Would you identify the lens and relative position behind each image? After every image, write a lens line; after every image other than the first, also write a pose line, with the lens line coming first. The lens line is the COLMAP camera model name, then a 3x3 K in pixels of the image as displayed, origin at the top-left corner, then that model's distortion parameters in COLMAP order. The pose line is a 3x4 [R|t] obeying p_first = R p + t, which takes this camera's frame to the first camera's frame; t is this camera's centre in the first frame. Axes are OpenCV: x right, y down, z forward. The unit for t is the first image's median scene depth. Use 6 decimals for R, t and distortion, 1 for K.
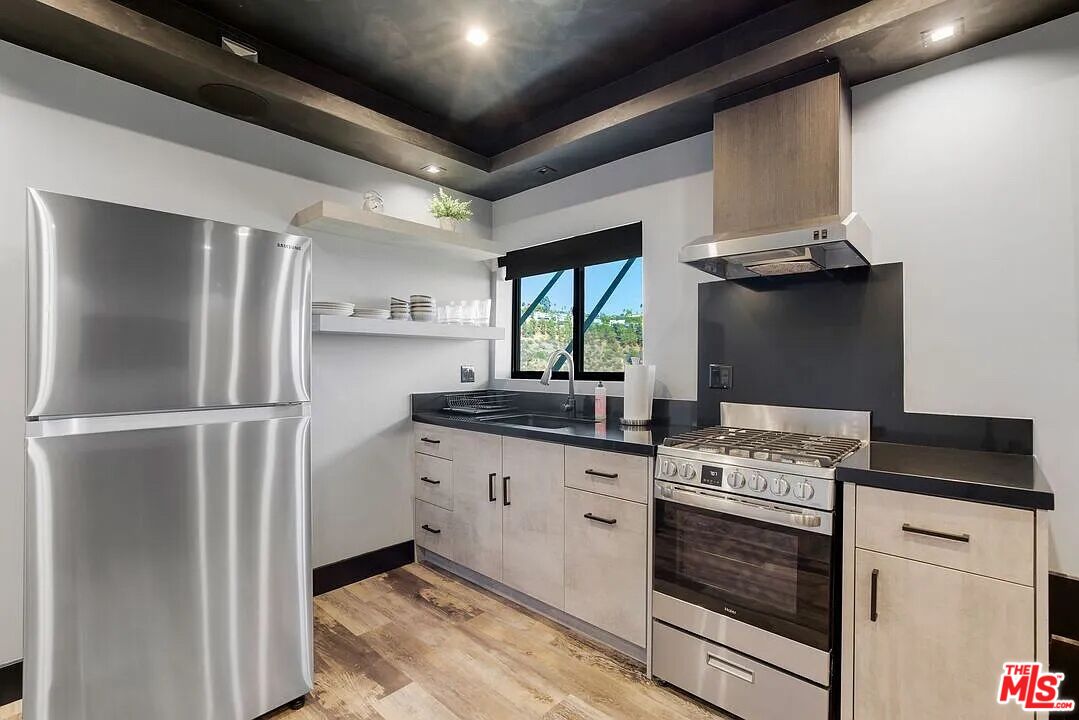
lens RADIAL K [[496.8, 0, 564.1], [0, 496.8, 357.3], [0, 0, 1]] dist [-0.004240, 0.000013]
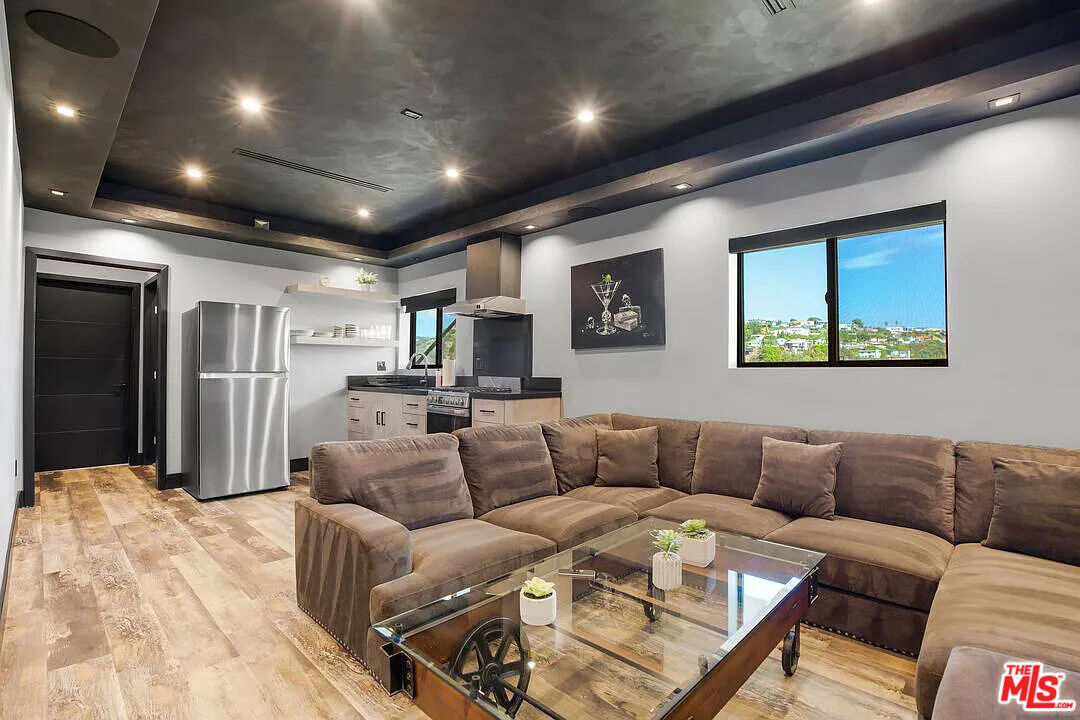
lens RADIAL K [[497.3, 0, 538.9], [0, 497.3, 362.9], [0, 0, 1]] dist [-0.004240, 0.000013]
pose [[0.998419, -0.000720, -0.056204, 0.568245], [0.000607, 0.999998, -0.002034, 0.031731], [0.056205, 0.001997, 0.998417, -0.920321]]
